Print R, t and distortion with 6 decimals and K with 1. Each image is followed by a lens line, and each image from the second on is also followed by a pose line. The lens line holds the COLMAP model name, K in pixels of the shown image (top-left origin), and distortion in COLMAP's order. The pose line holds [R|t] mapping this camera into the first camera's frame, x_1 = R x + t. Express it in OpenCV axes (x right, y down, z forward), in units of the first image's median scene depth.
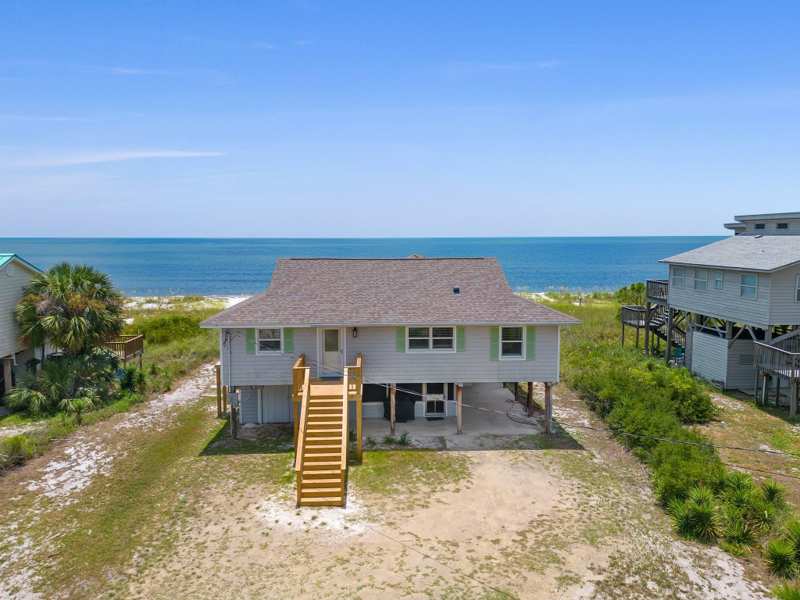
lens RADIAL K [[568.5, 0, 400.0], [0, 568.5, 300.0], [0, 0, 1]] dist [0.015382, -0.004035]
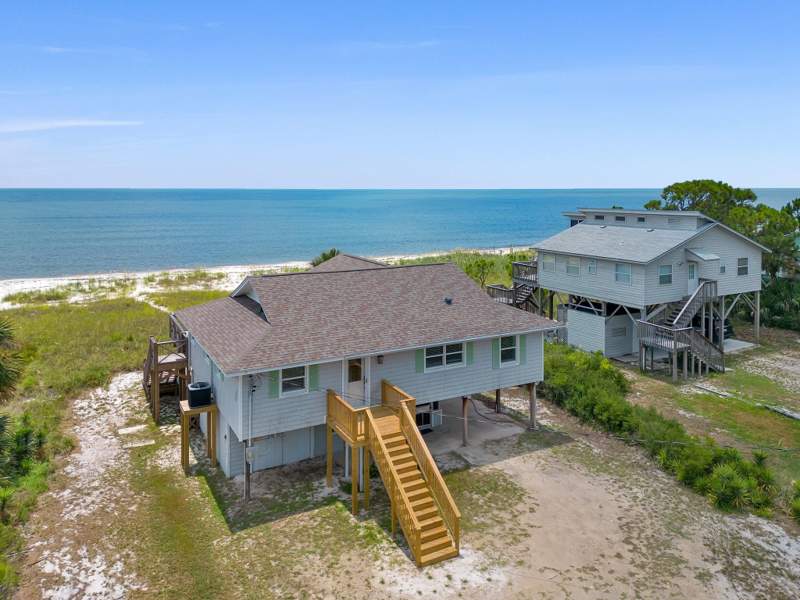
lens RADIAL K [[586.0, 0, 399.1], [0, 586.0, 201.8], [0, 0, 1]] dist [0.033456, -0.023185]
pose [[0.907256, -0.011057, 0.420434, -0.477018], [0.050893, 0.995195, -0.083650, -0.127121], [-0.417489, 0.097289, 0.903459, 0.050539]]
